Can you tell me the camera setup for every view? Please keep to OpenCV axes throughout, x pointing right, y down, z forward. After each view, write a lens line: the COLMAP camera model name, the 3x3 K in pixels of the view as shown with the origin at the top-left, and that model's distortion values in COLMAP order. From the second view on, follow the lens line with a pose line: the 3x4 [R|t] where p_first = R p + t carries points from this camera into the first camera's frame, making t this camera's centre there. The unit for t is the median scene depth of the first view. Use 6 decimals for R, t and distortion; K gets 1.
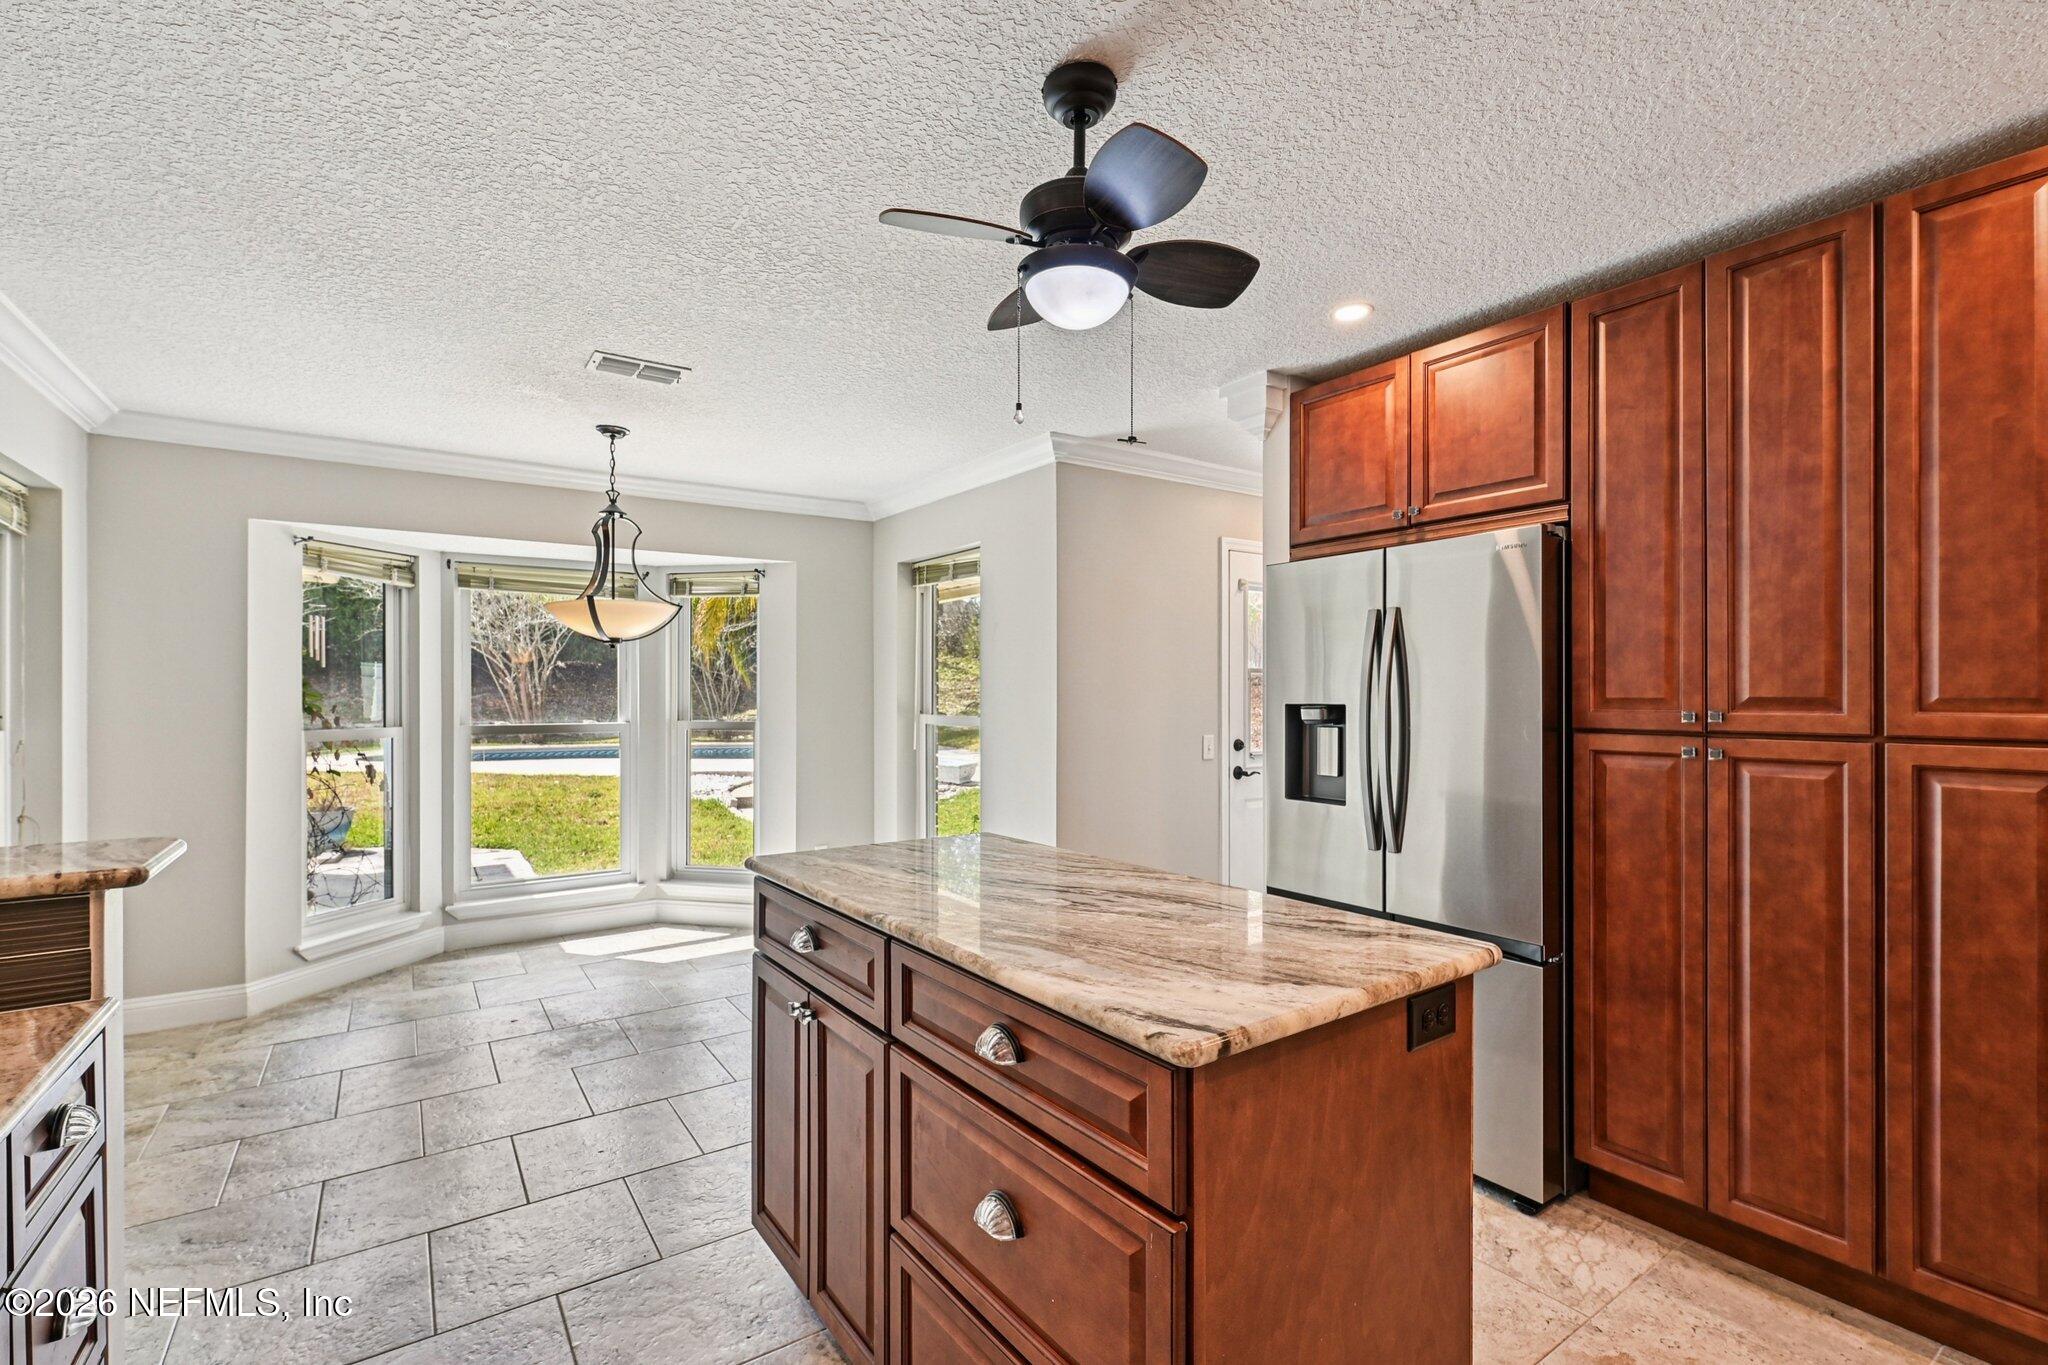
lens RADIAL K [[925.3, 0, 1030.8], [0, 925.3, 696.3], [0, 0, 1]] dist [-0.001453, -0.000017]
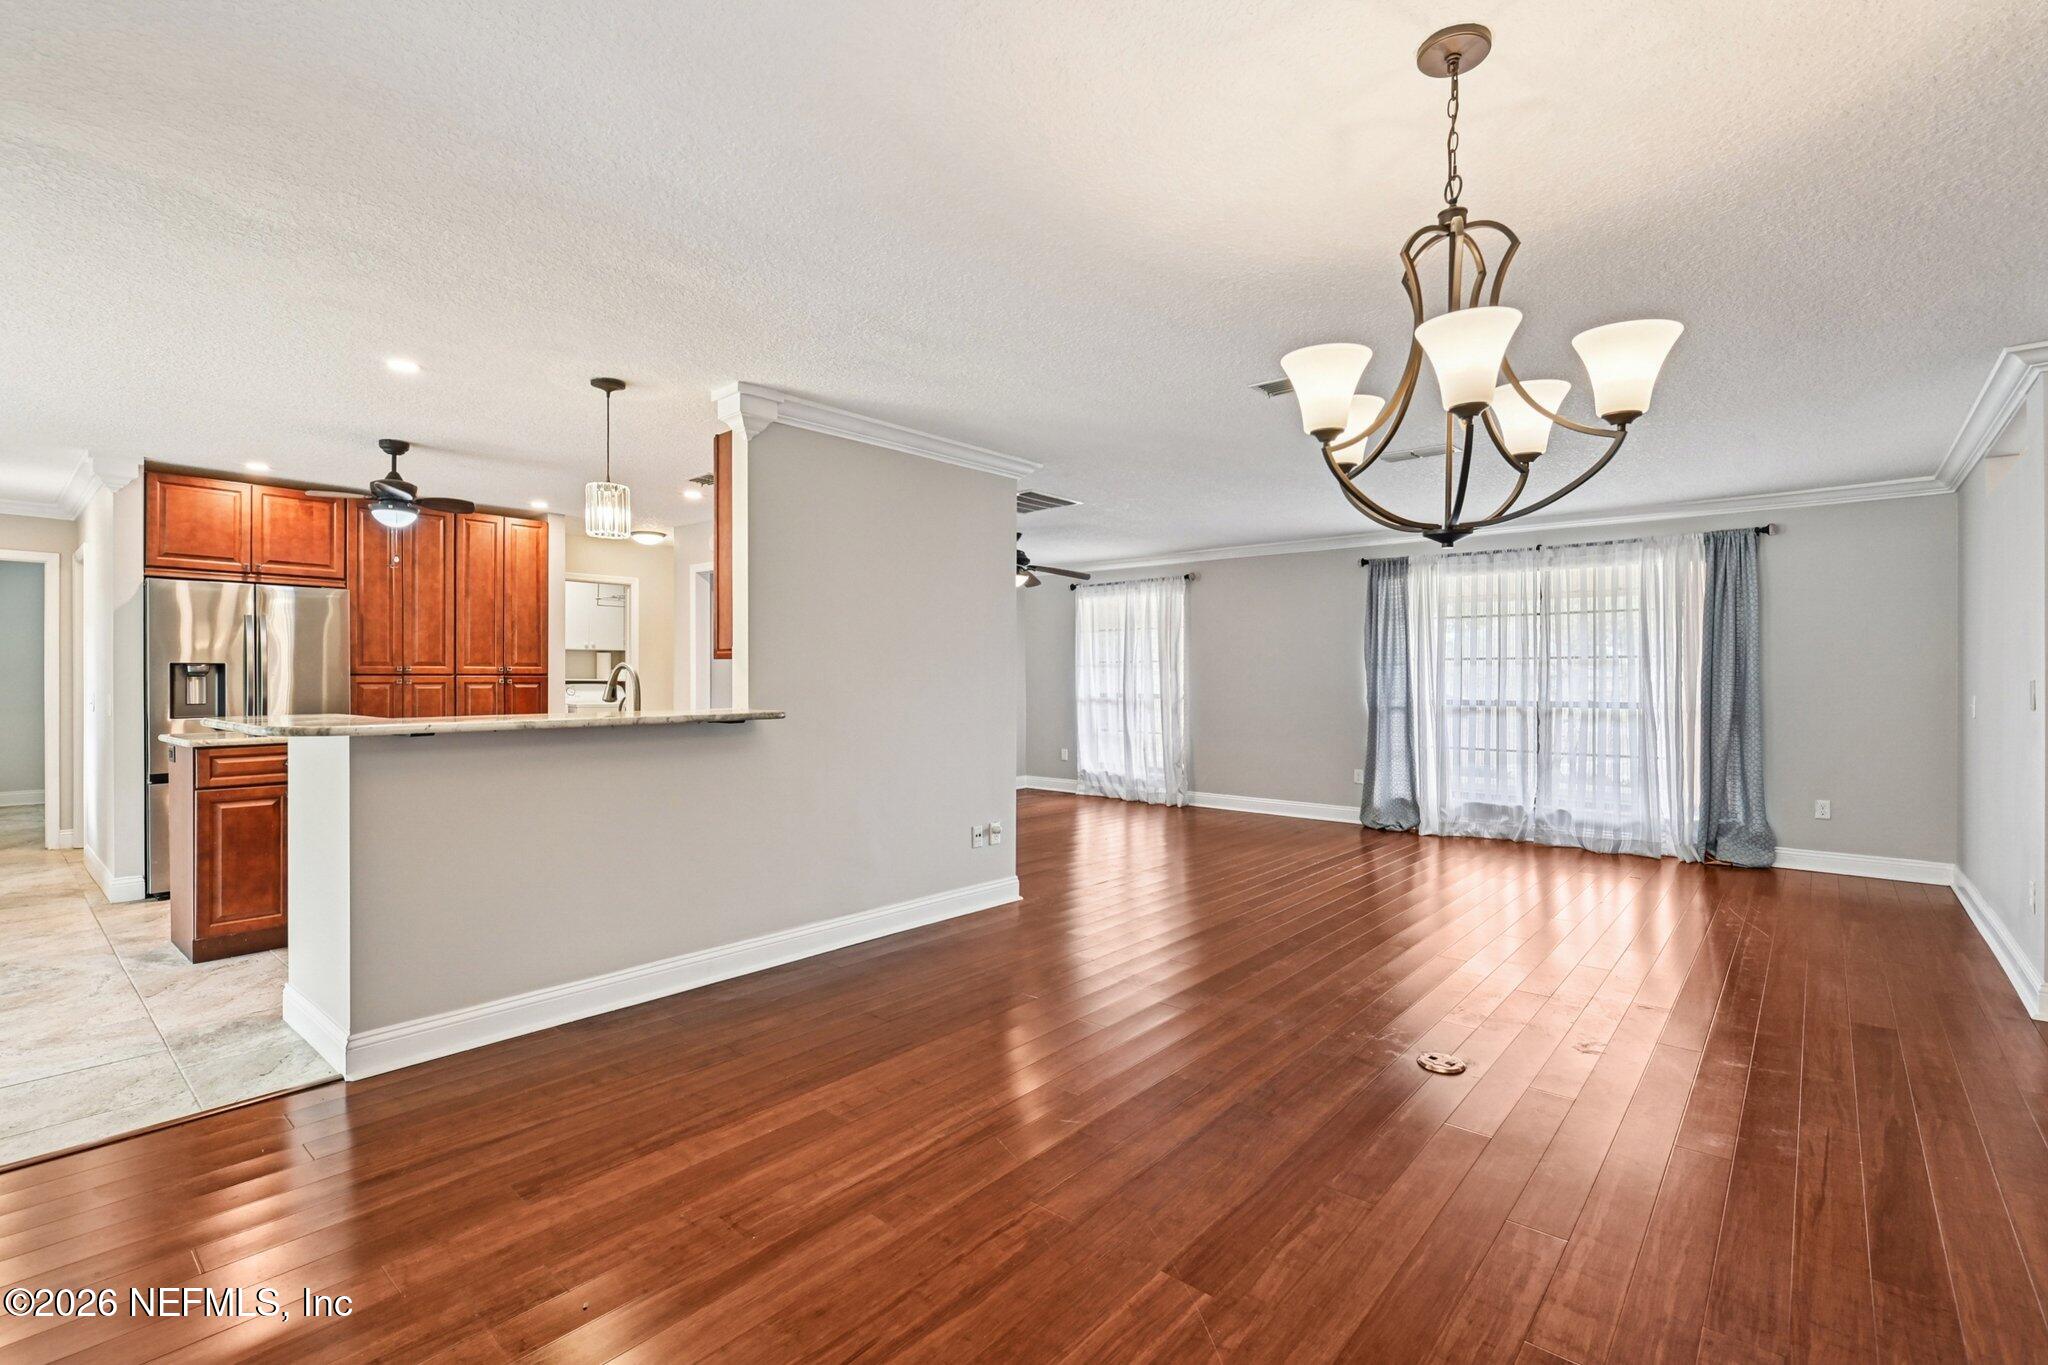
lens RADIAL K [[919.5, 0, 1037.4], [0, 919.5, 681.9], [0, 0, 1]] dist [-0.002863, 0.000023]
pose [[-0.256221, -0.002116, 0.966616, -1.708909], [0.003235, 0.999990, 0.003047, 0.042203], [-0.966613, 0.003908, -0.256212, -0.103216]]
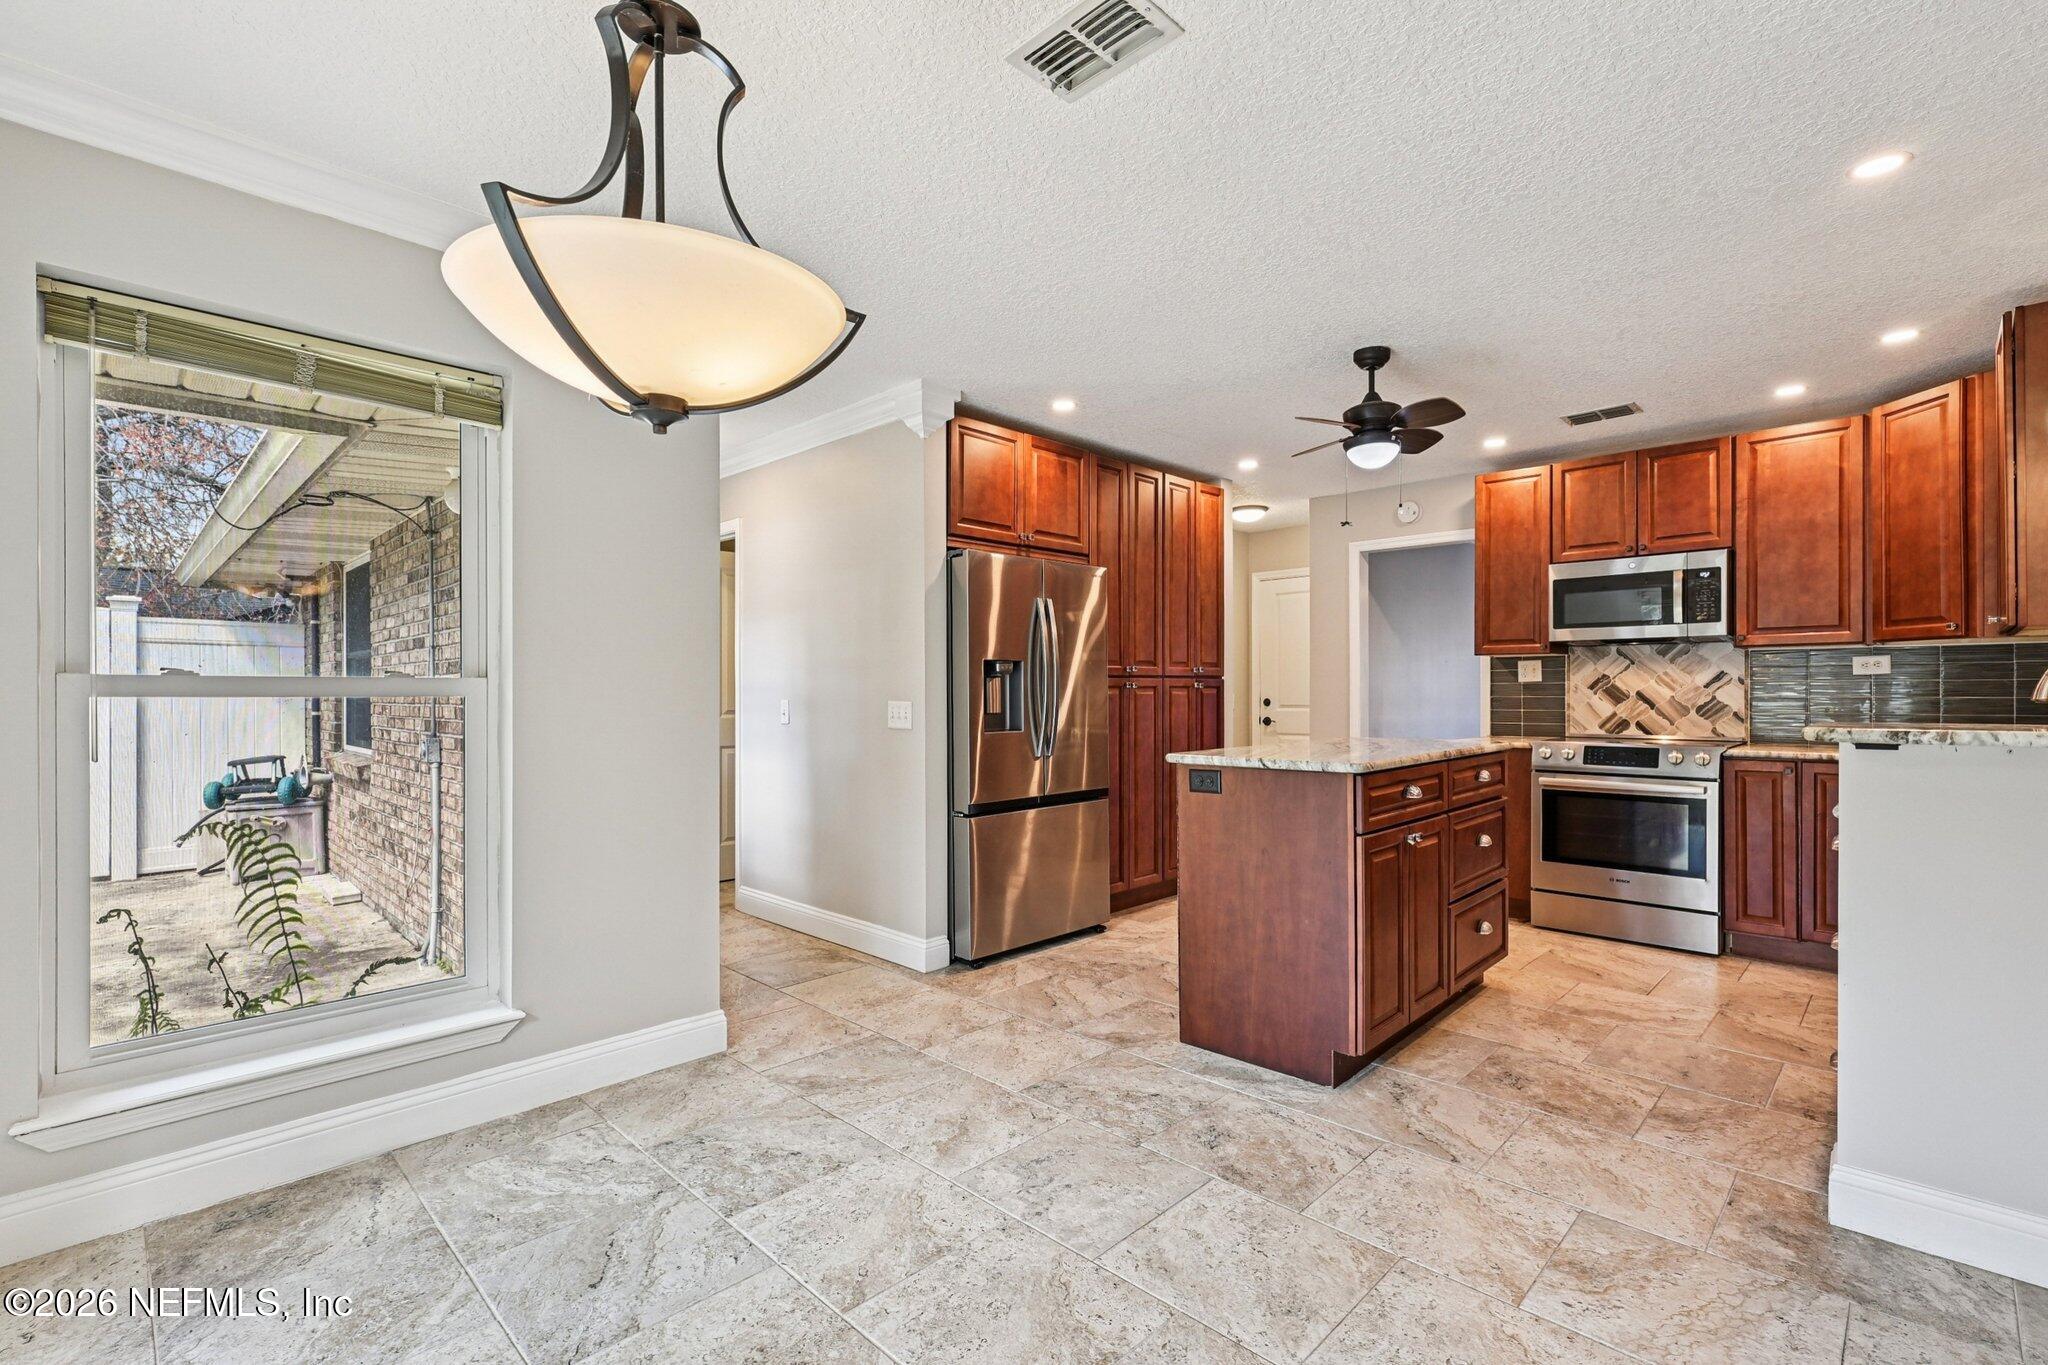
lens RADIAL K [[925.3, 0, 1030.8], [0, 925.3, 696.3], [0, 0, 1]] dist [-0.001453, -0.000017]
pose [[-0.188237, -0.002794, 0.982120, -0.989845], [0.008902, 0.999950, 0.004551, 0.052969], [-0.982083, 0.009599, -0.188203, 1.148532]]
